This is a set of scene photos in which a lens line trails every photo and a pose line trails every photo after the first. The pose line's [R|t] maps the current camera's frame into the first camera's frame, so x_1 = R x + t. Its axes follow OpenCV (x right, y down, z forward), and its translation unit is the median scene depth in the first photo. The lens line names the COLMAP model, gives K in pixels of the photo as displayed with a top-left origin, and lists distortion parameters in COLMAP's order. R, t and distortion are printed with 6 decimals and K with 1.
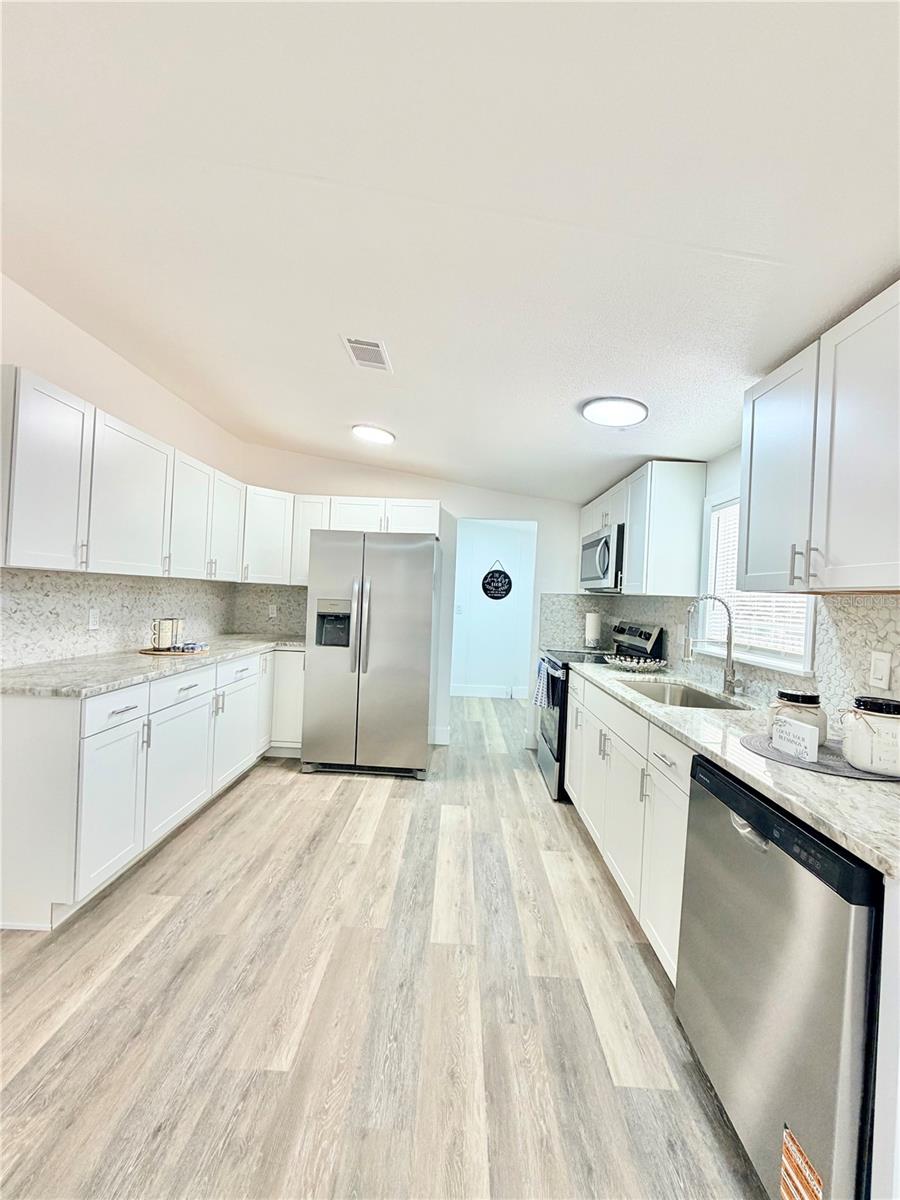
lens RADIAL K [[475.9, 0, 453.0], [0, 475.9, 596.0], [0, 0, 1]] dist [0.000547, 0.000290]
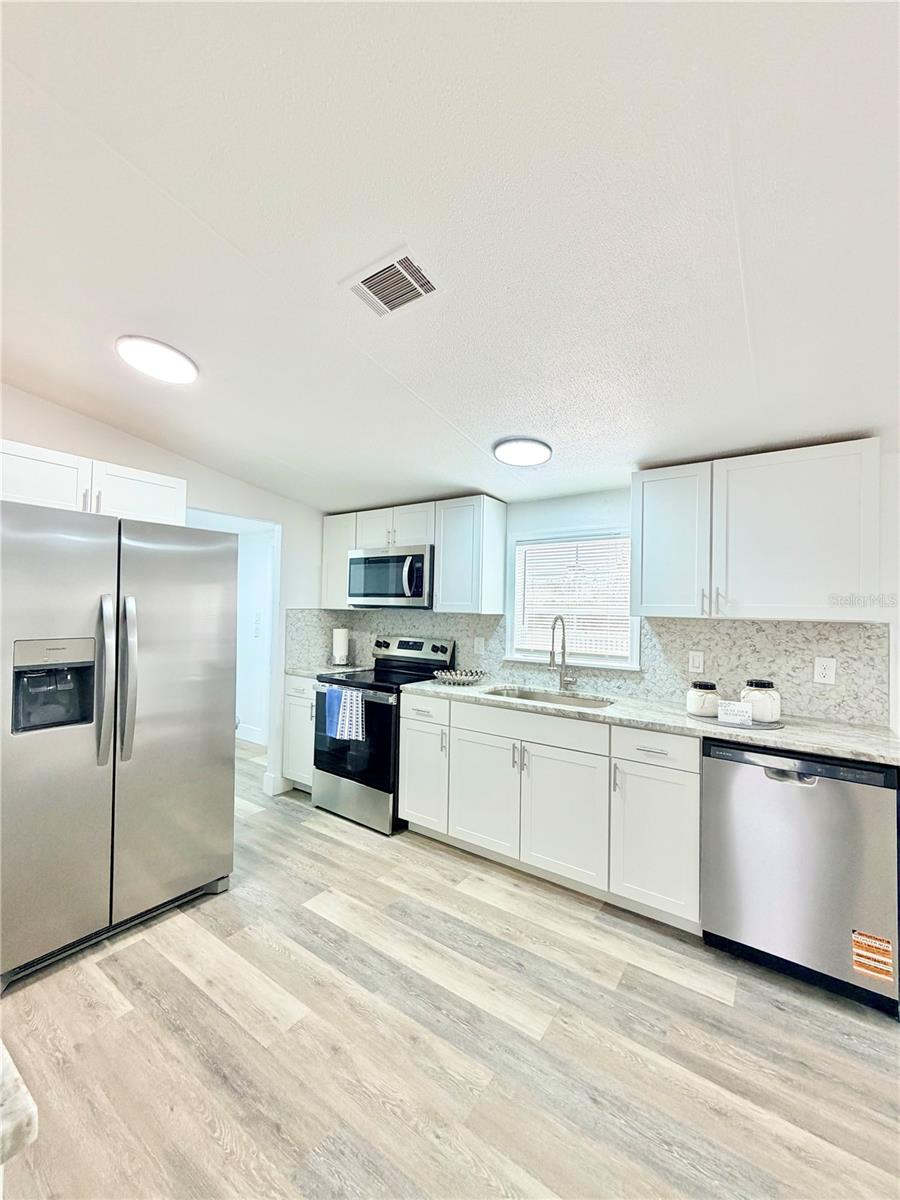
lens RADIAL K [[475.9, 0, 447.3], [0, 475.9, 596.6], [0, 0, 1]] dist [0.000547, 0.000290]
pose [[0.564904, -0.009513, 0.825102, -0.622574], [0.004254, 0.999954, 0.008616, -0.059503], [-0.825145, -0.001357, 0.564919, 0.483603]]
